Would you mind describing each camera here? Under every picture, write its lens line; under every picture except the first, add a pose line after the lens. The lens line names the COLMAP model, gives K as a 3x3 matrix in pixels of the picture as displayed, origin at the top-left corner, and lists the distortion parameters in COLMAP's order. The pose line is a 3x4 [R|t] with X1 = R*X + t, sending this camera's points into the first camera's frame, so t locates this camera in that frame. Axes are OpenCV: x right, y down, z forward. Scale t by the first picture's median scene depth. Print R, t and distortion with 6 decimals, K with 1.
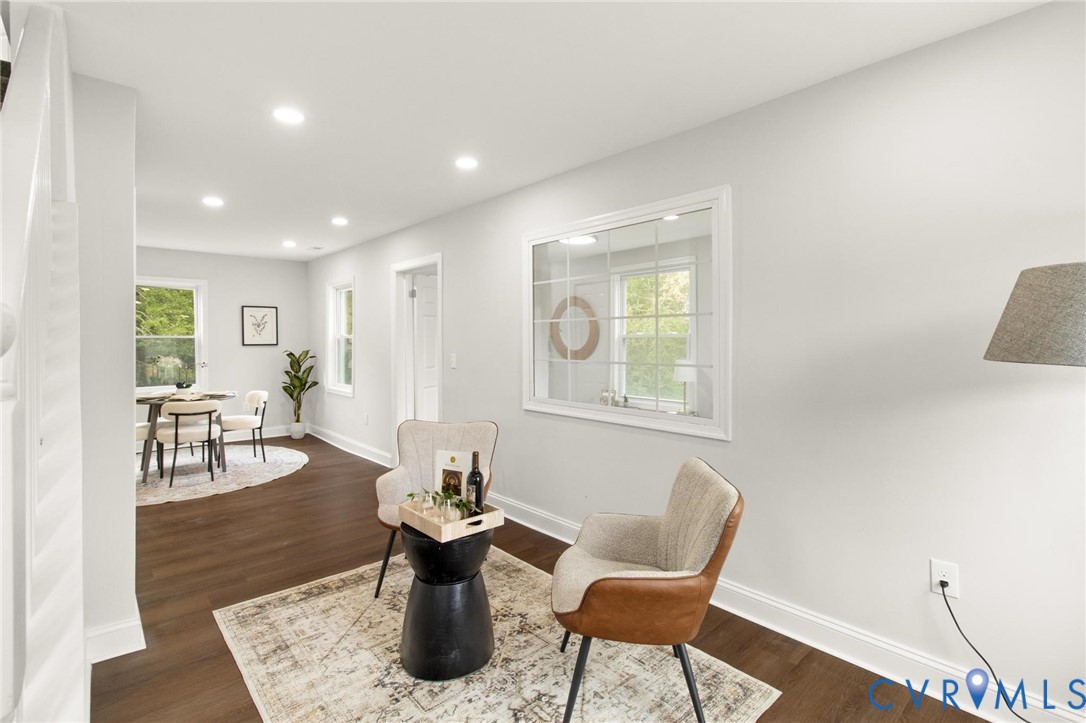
lens RADIAL K [[504.4, 0, 535.0], [0, 504.4, 337.7], [0, 0, 1]] dist [0.001225, -0.000503]
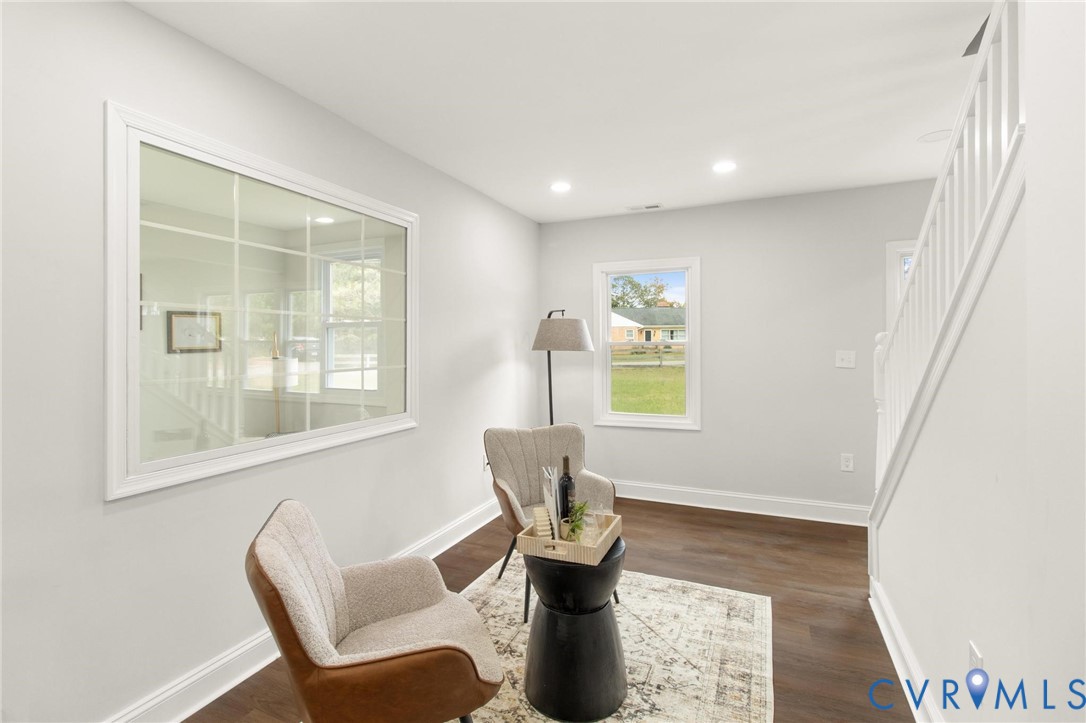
lens RADIAL K [[504.4, 0, 540.4], [0, 504.4, 340.1], [0, 0, 1]] dist [0.001225, -0.000503]
pose [[-0.415000, 0.016448, 0.909673, -0.732839], [0.006000, 0.999864, -0.015342, 0.015760], [-0.909802, -0.000909, -0.415043, 1.075105]]
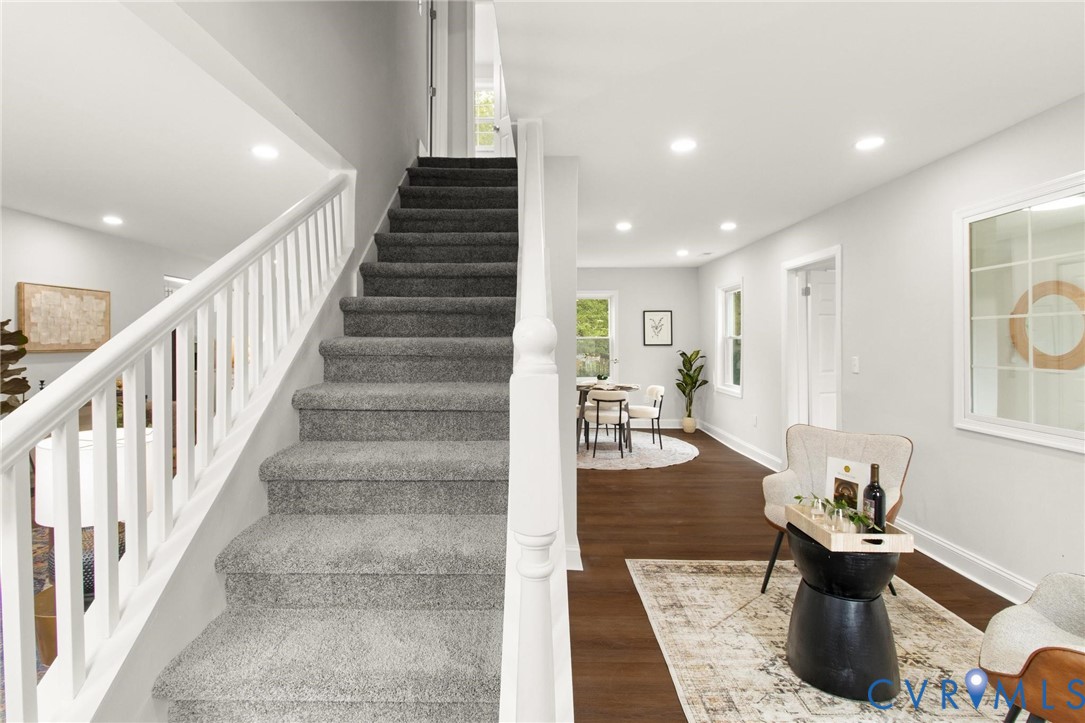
lens RADIAL K [[503.9, 0, 535.7], [0, 503.9, 343.9], [0, 0, 1]] dist [0.001225, -0.000503]
pose [[0.741577, 0.005982, -0.670841, 0.026387], [0.001498, 0.999943, 0.010572, -0.001470], [0.670866, -0.008845, 0.741526, -0.061300]]
